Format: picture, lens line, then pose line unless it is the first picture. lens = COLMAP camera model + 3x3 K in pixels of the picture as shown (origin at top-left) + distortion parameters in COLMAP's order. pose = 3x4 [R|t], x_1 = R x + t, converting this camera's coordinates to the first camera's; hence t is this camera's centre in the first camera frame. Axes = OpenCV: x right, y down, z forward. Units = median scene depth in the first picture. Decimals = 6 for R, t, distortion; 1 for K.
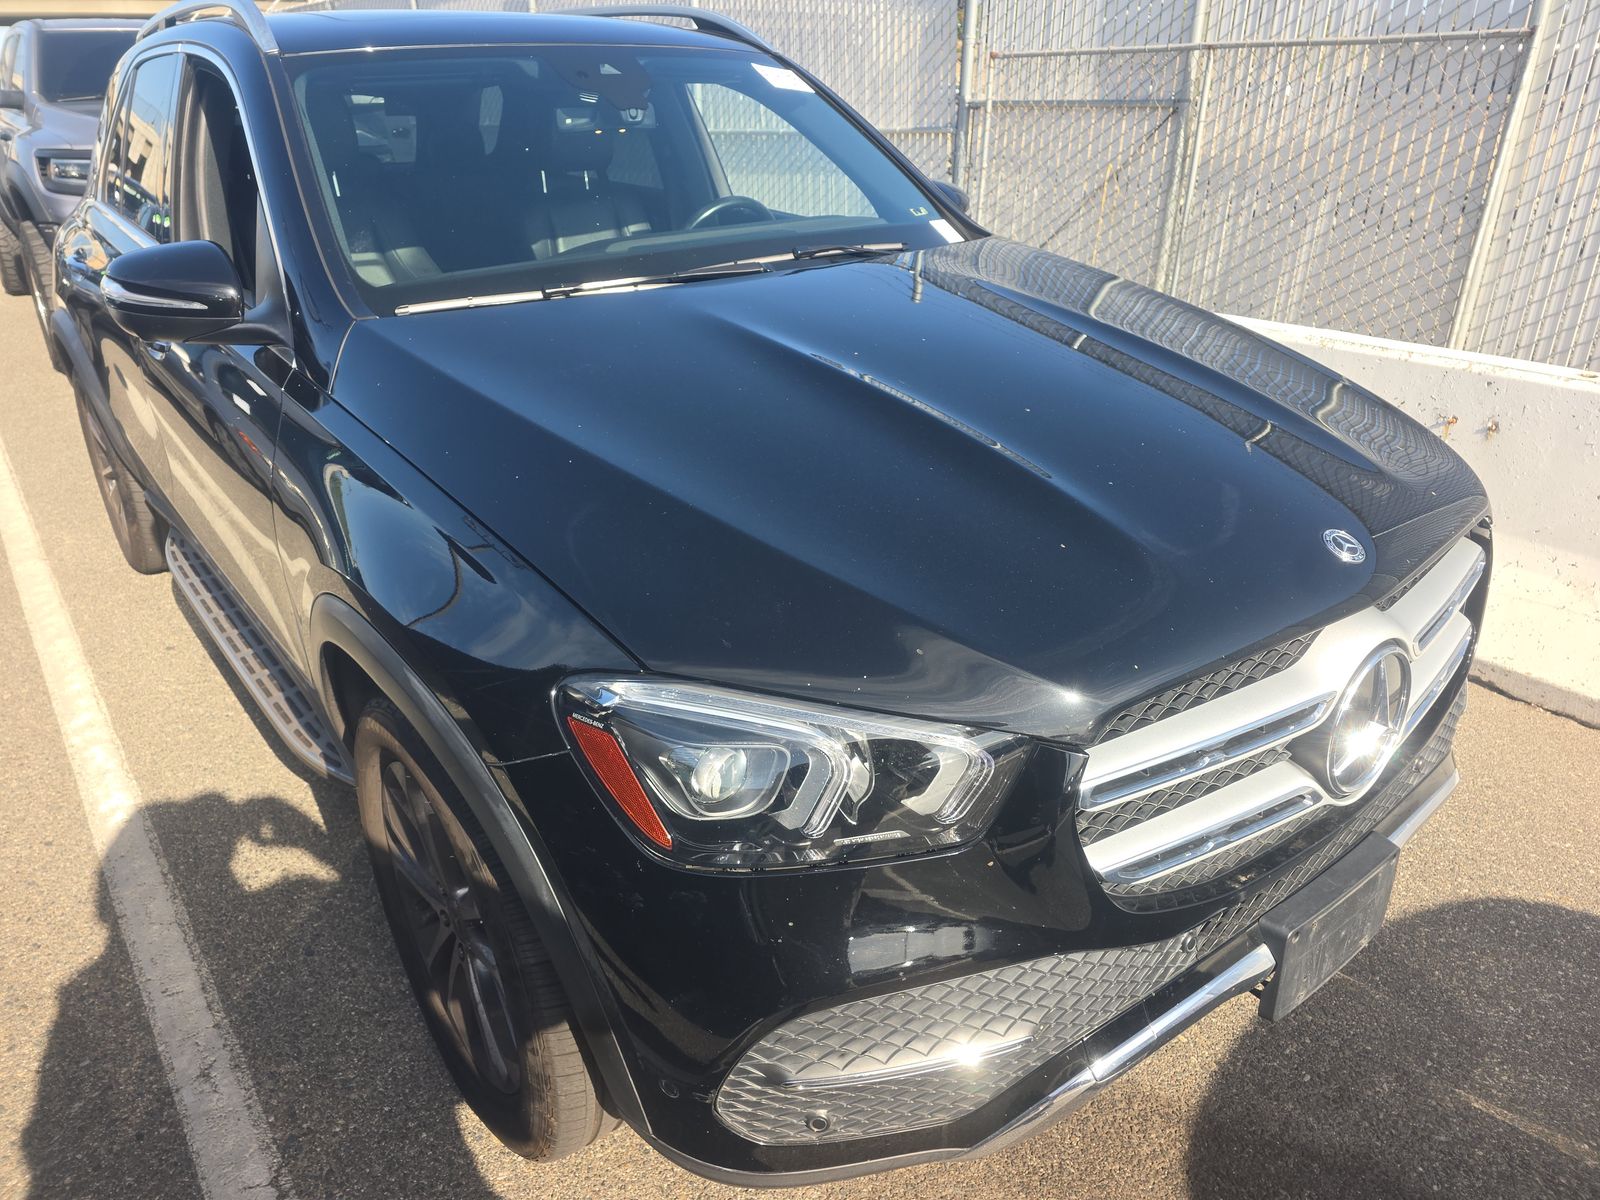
lens RADIAL K [[1074.2, 0, 793.6], [0, 1074.2, 606.7], [0, 0, 1]] dist [0.056157, -0.047409]
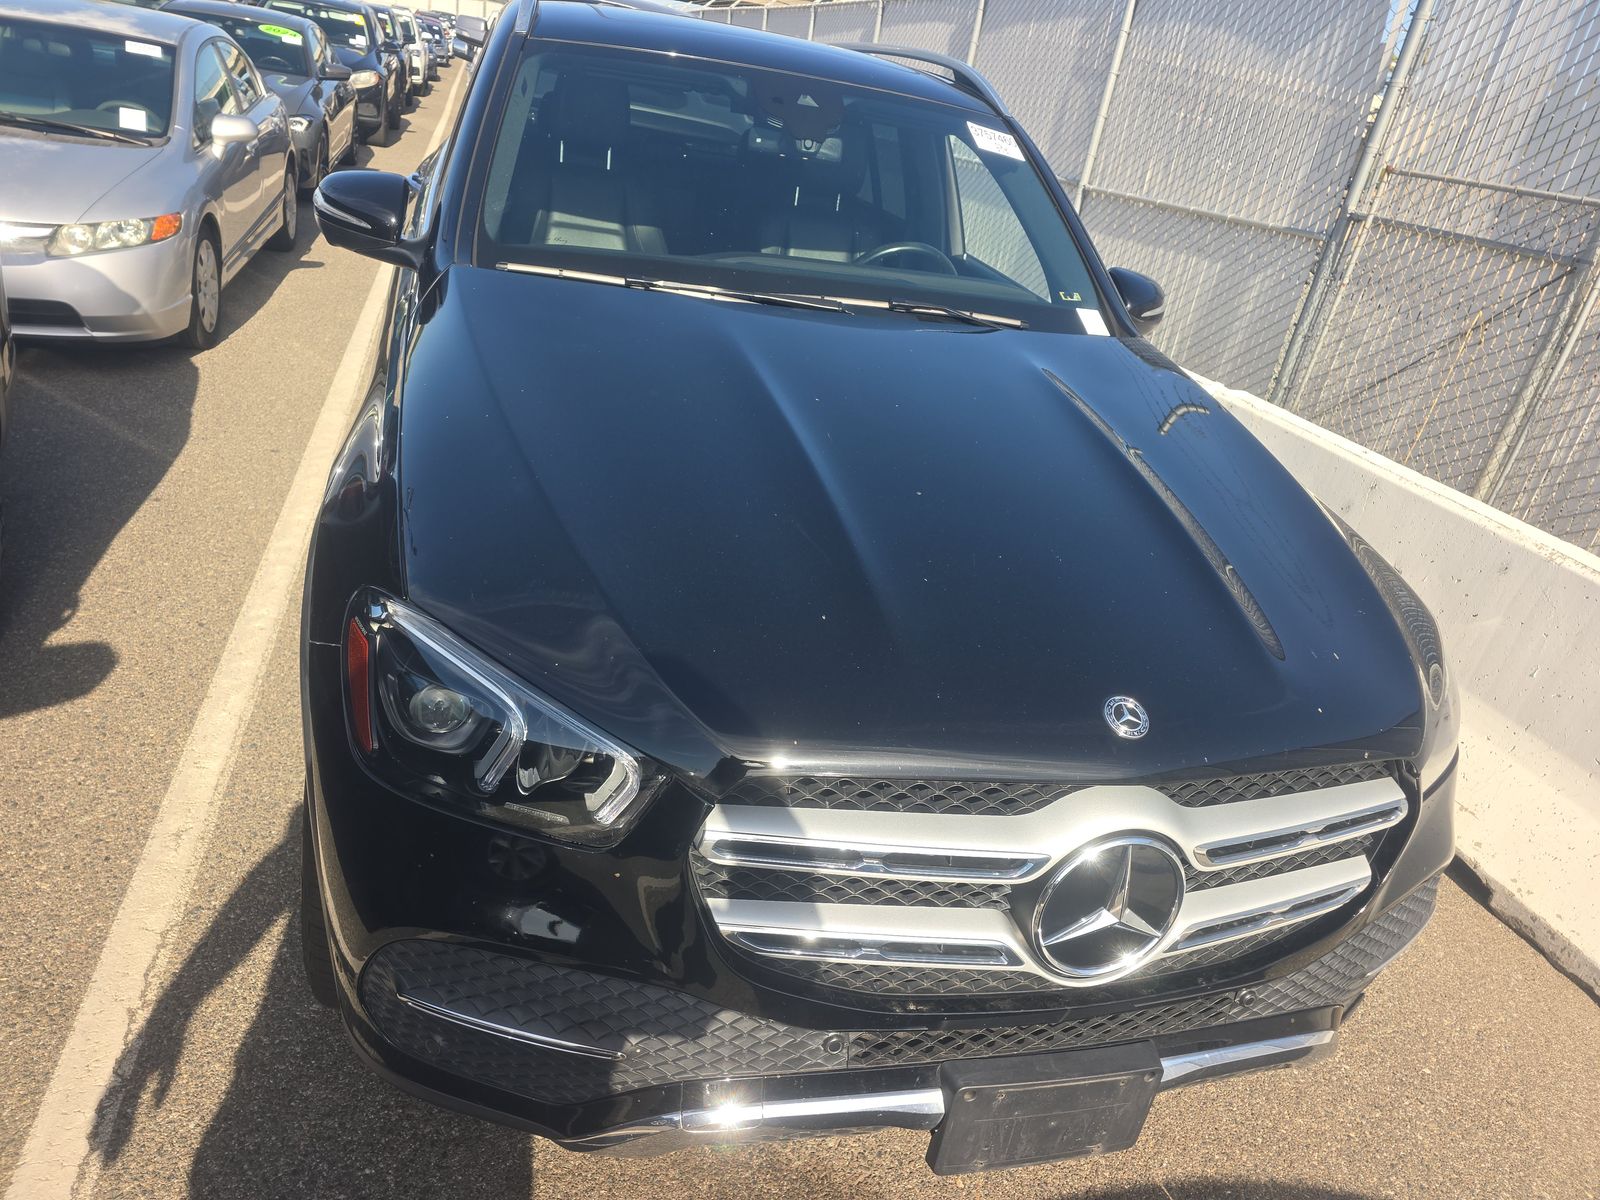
lens RADIAL K [[1074.2, 0, 793.6], [0, 1074.2, 606.7], [0, 0, 1]] dist [0.056157, -0.047409]
pose [[0.906998, 0.312072, -0.282783, 0.215359], [-0.319382, 0.947390, 0.021130, -0.033487], [0.274500, 0.071151, 0.958951, 0.008848]]
